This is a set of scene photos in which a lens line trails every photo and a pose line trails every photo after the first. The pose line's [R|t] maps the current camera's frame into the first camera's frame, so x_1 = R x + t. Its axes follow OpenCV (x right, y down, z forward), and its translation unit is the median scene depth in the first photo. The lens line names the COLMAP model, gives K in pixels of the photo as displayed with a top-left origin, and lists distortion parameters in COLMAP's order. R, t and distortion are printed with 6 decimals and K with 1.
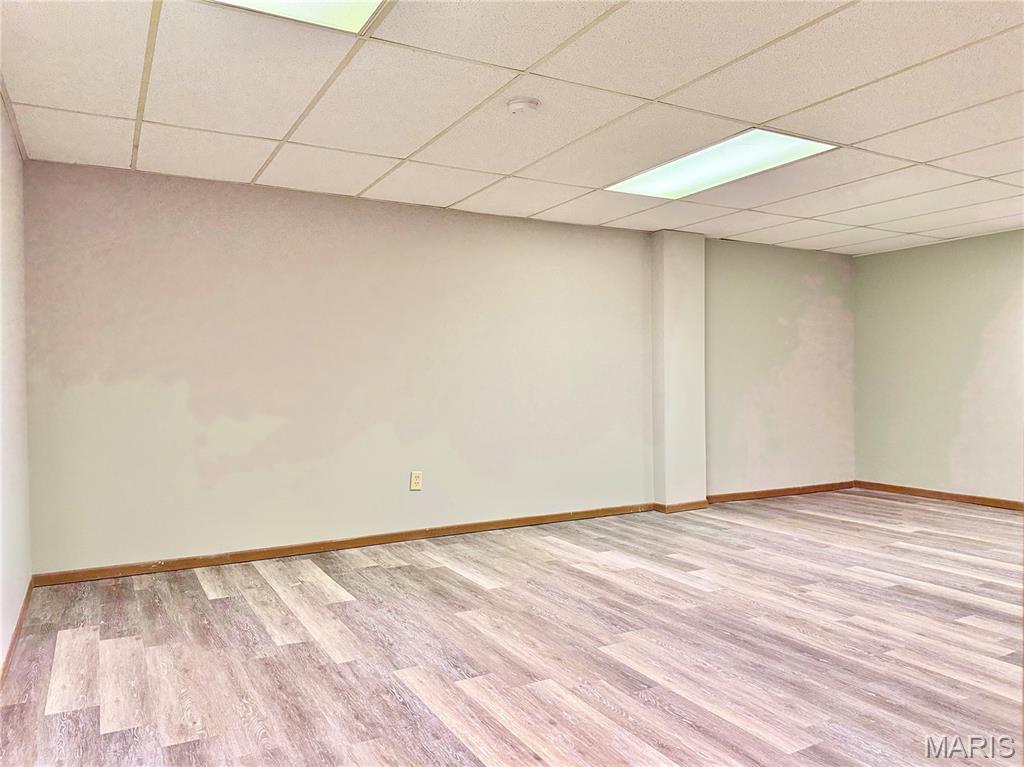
lens RADIAL K [[730.2, 0, 517.7], [0, 730.2, 382.9], [0, 0, 1]] dist [0.038047, -0.051433]
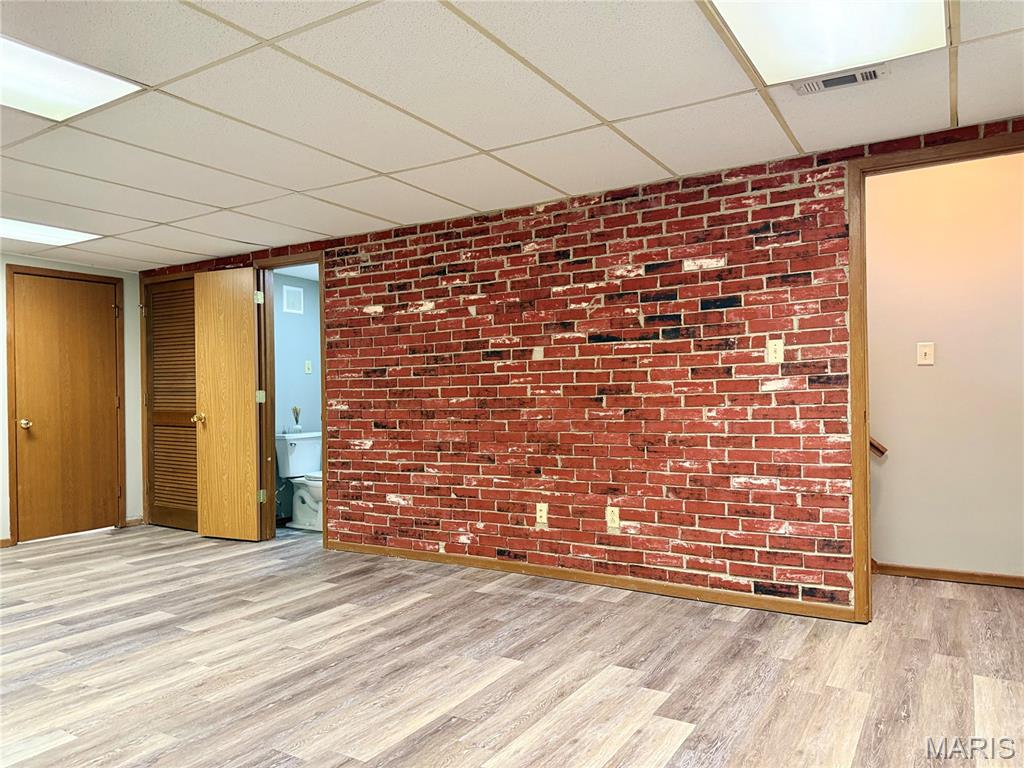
lens RADIAL K [[730.2, 0, 513.9], [0, 730.2, 384.1], [0, 0, 1]] dist [0.038047, -0.051433]
pose [[-0.472326, 0.019708, 0.881204, -0.575897], [0.030397, 0.999520, -0.006062, -0.015967], [-0.880900, 0.023923, -0.472698, 1.093897]]
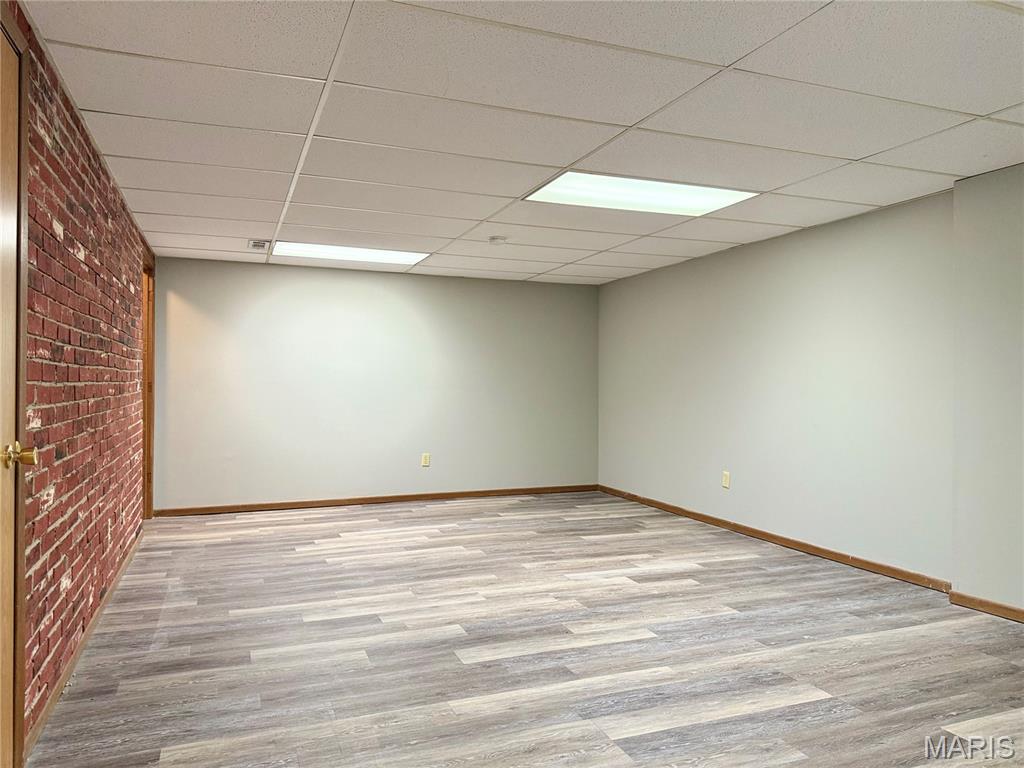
lens RADIAL K [[730.2, 0, 519.4], [0, 730.2, 383.5], [0, 0, 1]] dist [0.038047, -0.051433]
pose [[-0.133140, 0.005881, -0.991080, 1.662264], [-0.014979, 0.999856, 0.007945, -0.042722], [0.990984, 0.015903, -0.133033, 1.234746]]
